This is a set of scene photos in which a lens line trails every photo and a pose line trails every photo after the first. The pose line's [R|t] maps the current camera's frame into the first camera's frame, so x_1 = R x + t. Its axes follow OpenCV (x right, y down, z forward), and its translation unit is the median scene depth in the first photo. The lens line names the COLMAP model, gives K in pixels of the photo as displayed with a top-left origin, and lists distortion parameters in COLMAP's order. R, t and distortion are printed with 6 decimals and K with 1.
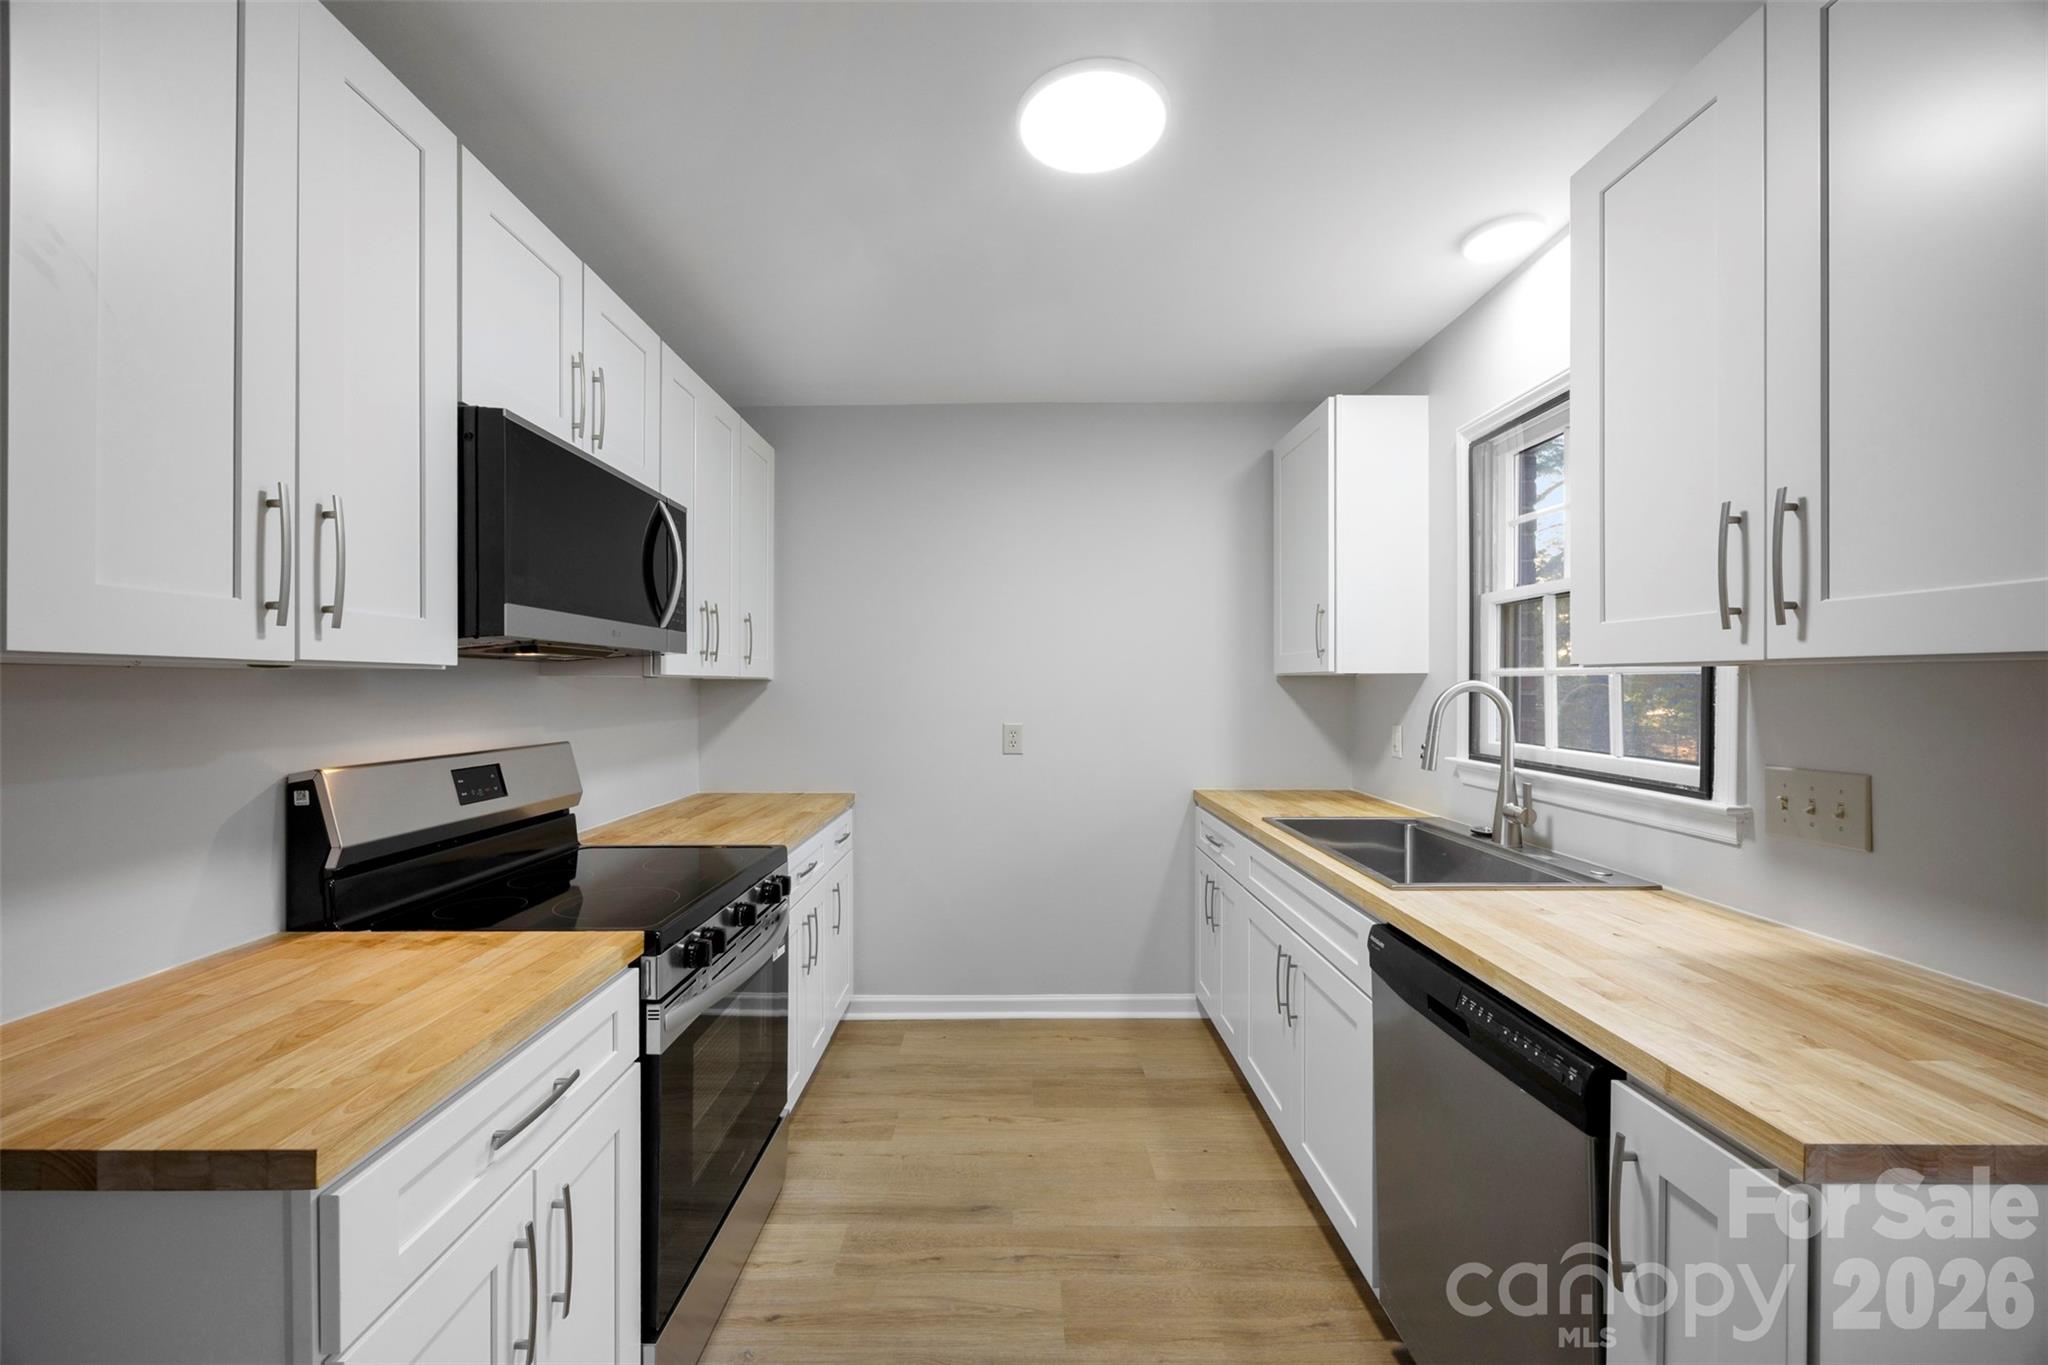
lens RADIAL K [[779.3, 0, 1010.9], [0, 779.3, 684.1], [0, 0, 1]] dist [-0.003059, 0.000323]
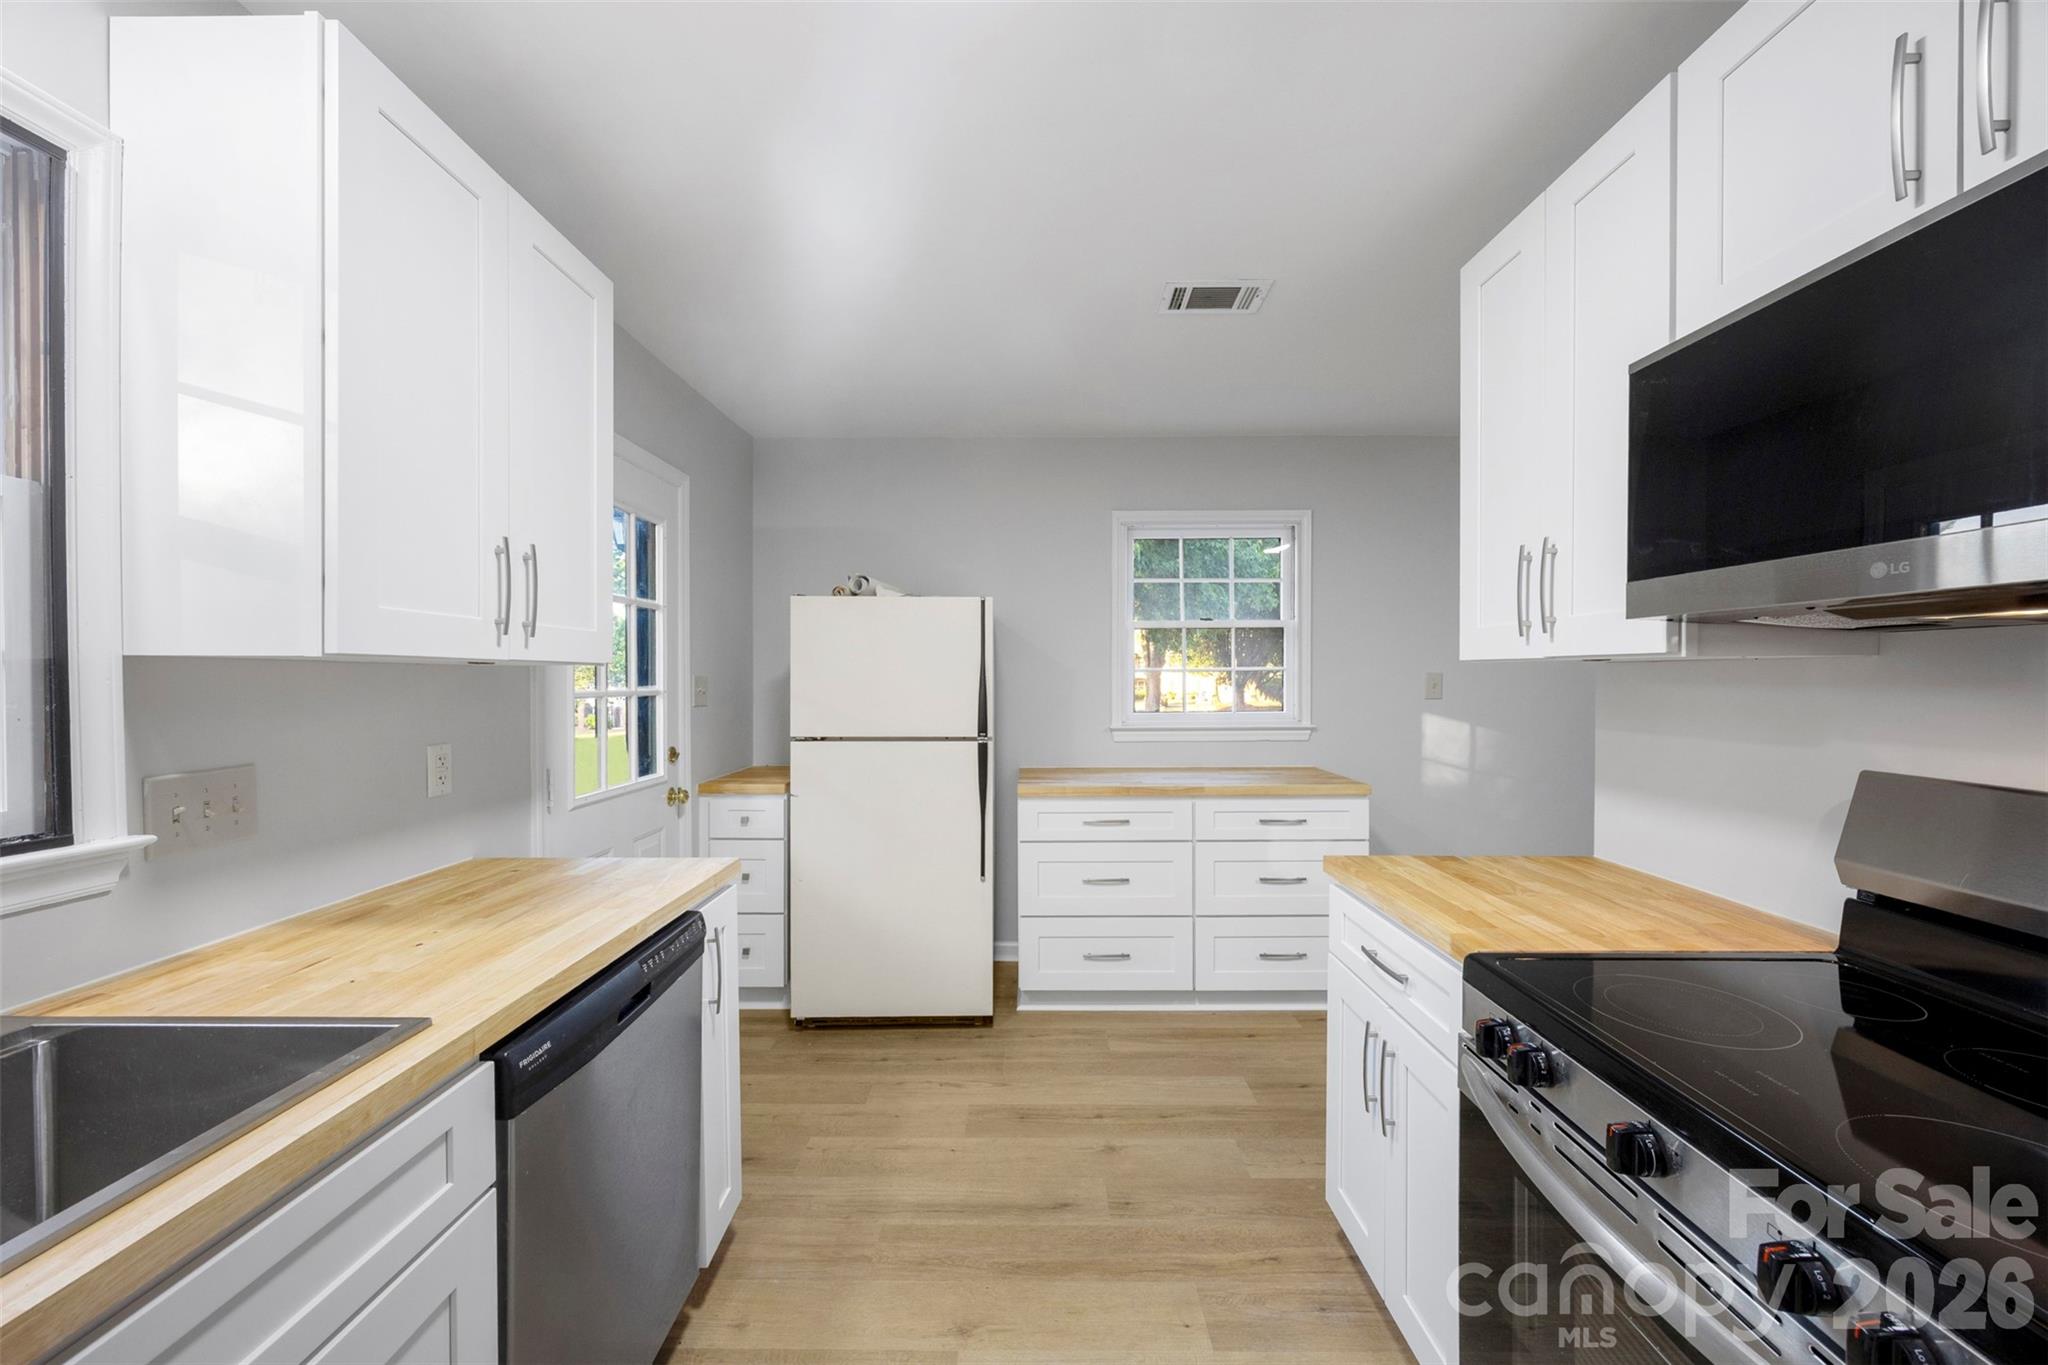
lens RADIAL K [[779.3, 0, 1017.8], [0, 779.3, 684.5], [0, 0, 1]] dist [-0.003059, 0.000323]
pose [[-0.999849, 0.003613, 0.017012, 0.026120], [0.003770, 0.999951, 0.009204, 0.002032], [-0.016978, 0.009267, -0.999813, 1.295051]]
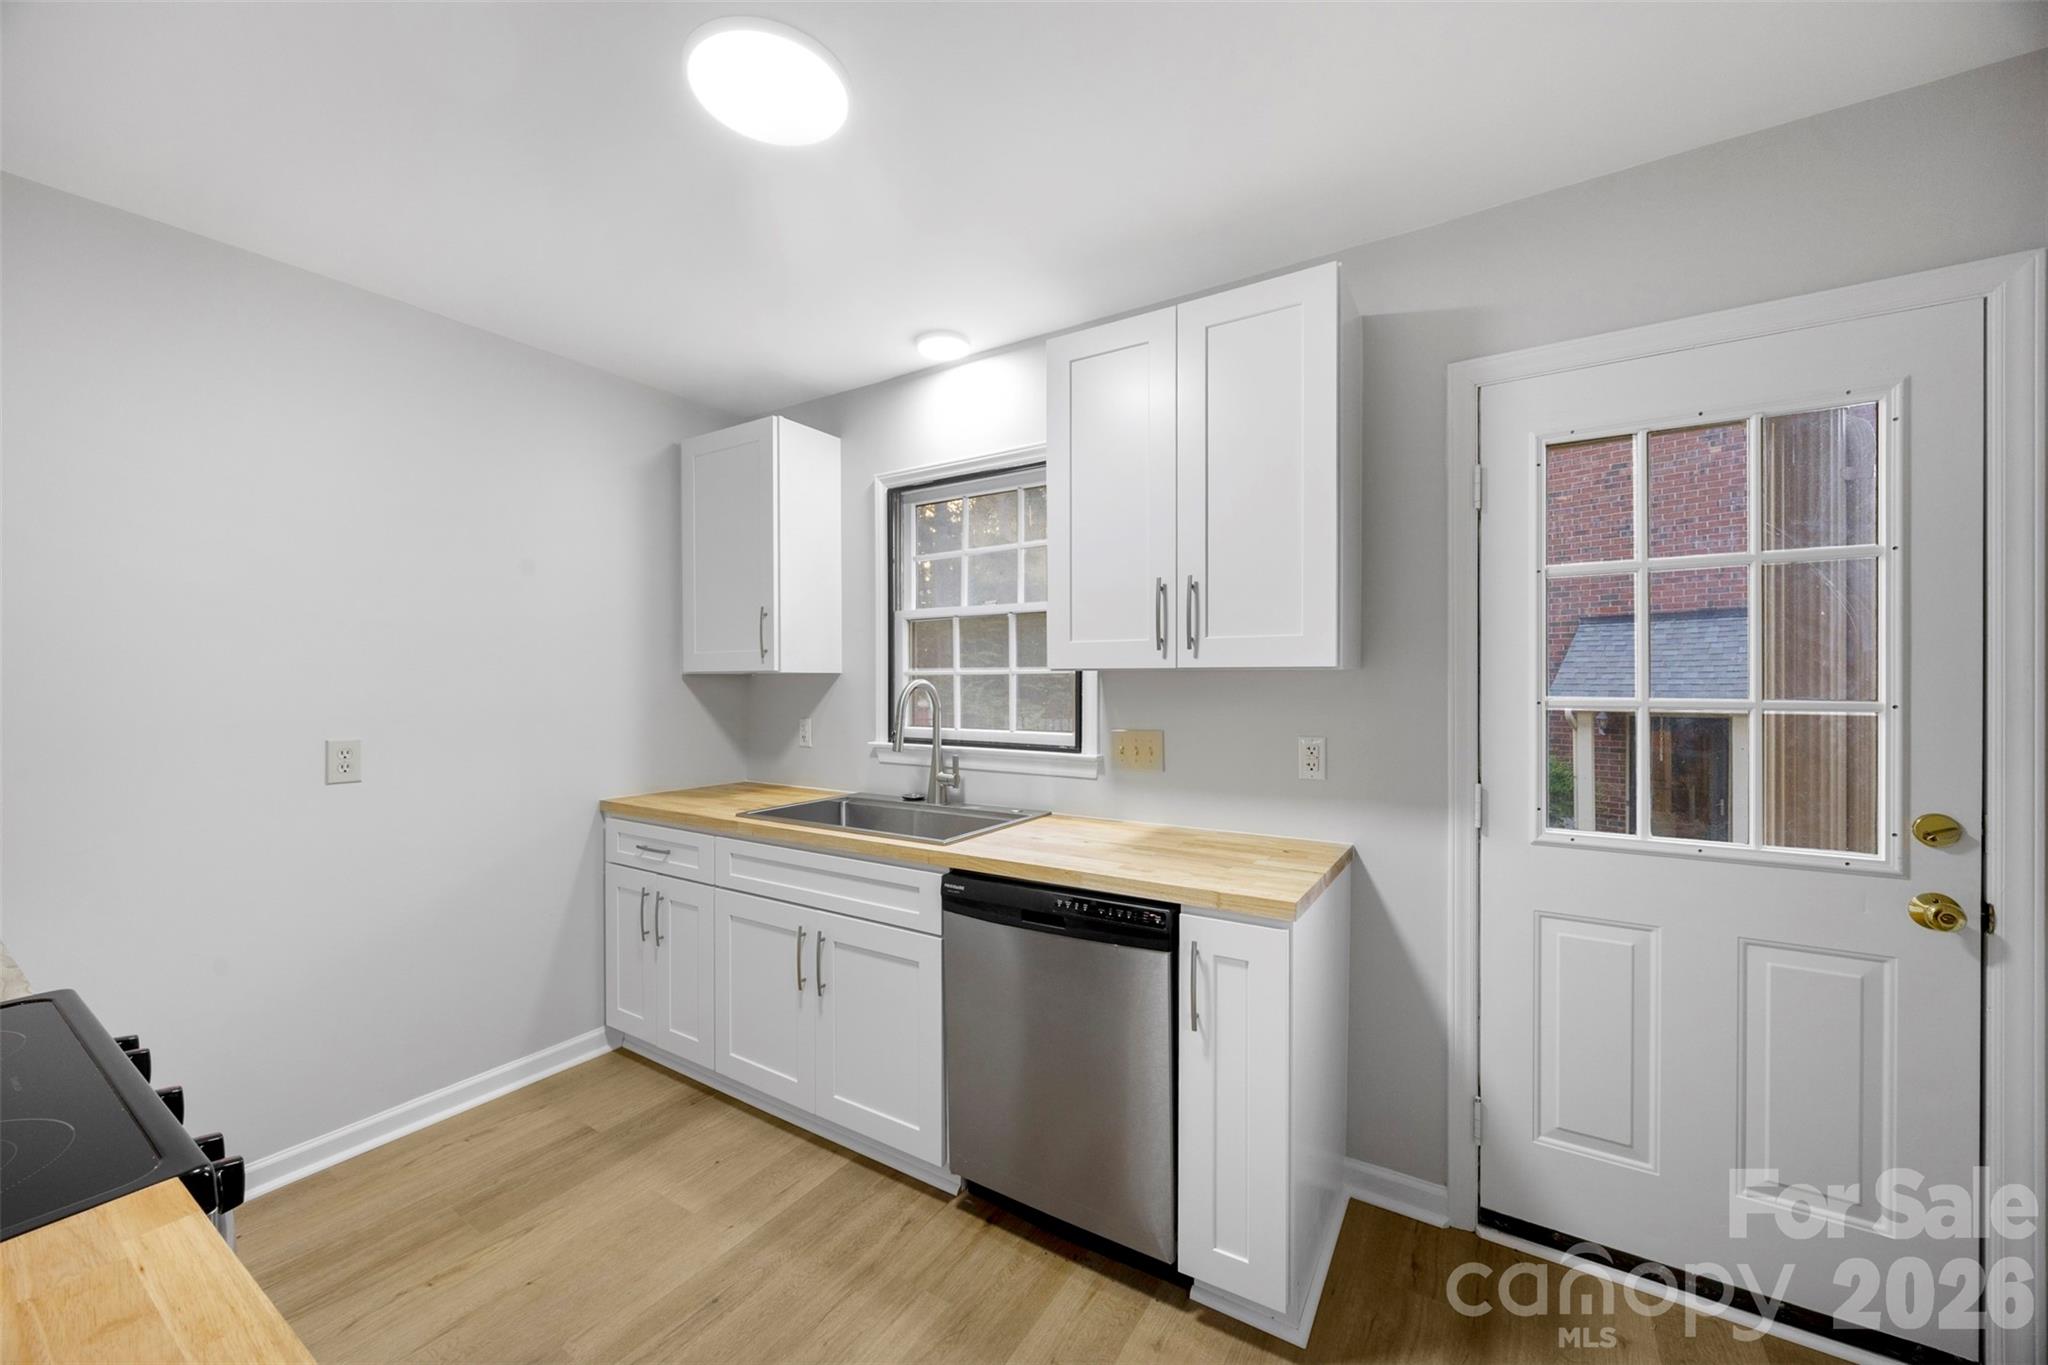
lens RADIAL K [[779.3, 0, 1016.2], [0, 779.3, 683.4], [0, 0, 1]] dist [-0.003059, 0.000323]
pose [[0.537180, -0.002186, 0.843465, -0.416881], [0.000828, 0.999998, 0.002065, 0.000080], [-0.843467, -0.000411, 0.537181, 0.185723]]
